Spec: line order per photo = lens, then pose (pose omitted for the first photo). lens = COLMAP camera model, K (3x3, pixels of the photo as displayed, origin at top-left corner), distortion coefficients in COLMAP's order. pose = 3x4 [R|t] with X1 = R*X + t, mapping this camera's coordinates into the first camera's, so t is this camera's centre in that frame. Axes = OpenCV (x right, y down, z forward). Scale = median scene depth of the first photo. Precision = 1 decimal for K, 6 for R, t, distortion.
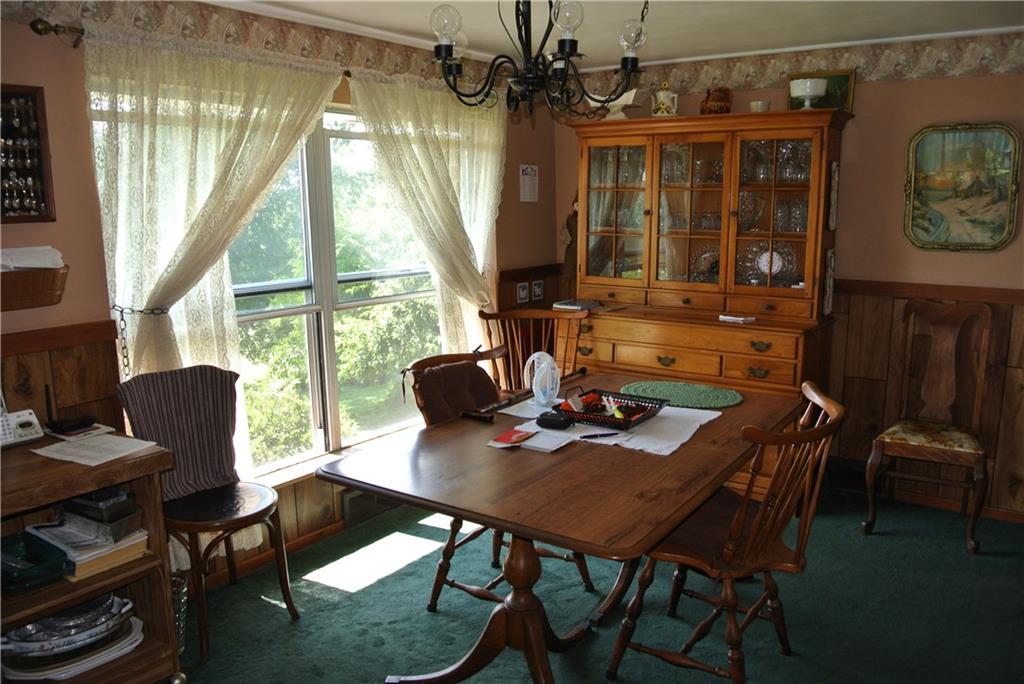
lens RADIAL K [[797.0, 0, 512.0], [0, 797.0, 342.0], [0, 0, 1]] dist [-0.092024, 0.035469]
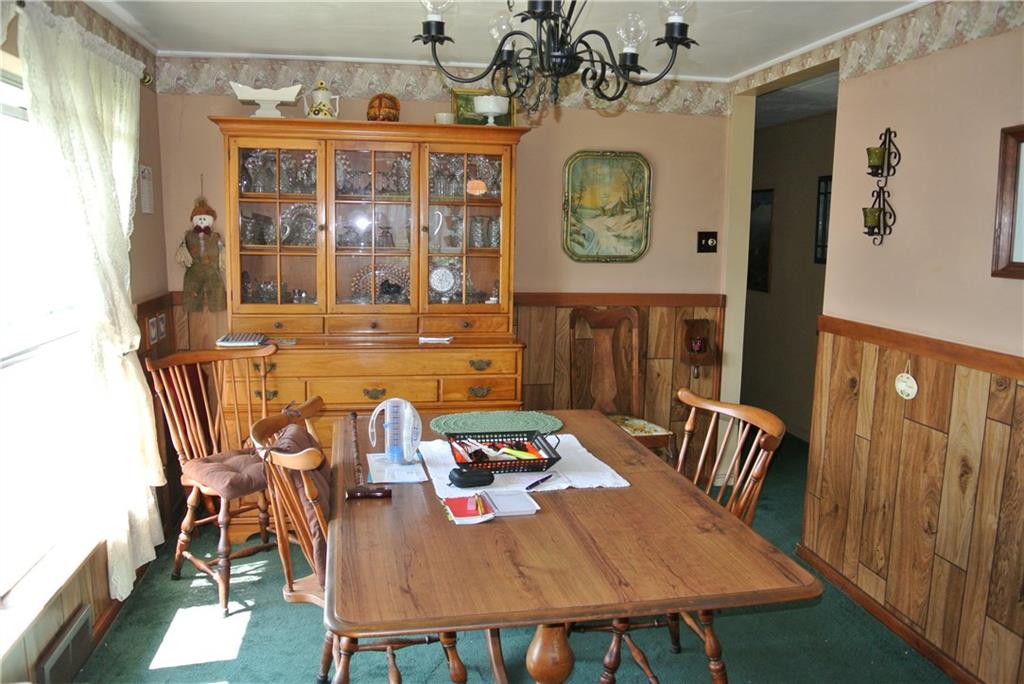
lens RADIAL K [[797.0, 0, 512.0], [0, 797.0, 342.0], [0, 0, 1]] dist [-0.092024, 0.035469]
pose [[0.695411, -0.086264, 0.713416, -0.356424], [0.104413, 0.994363, 0.018457, -0.036589], [-0.710986, 0.061654, 0.700498, 0.282091]]
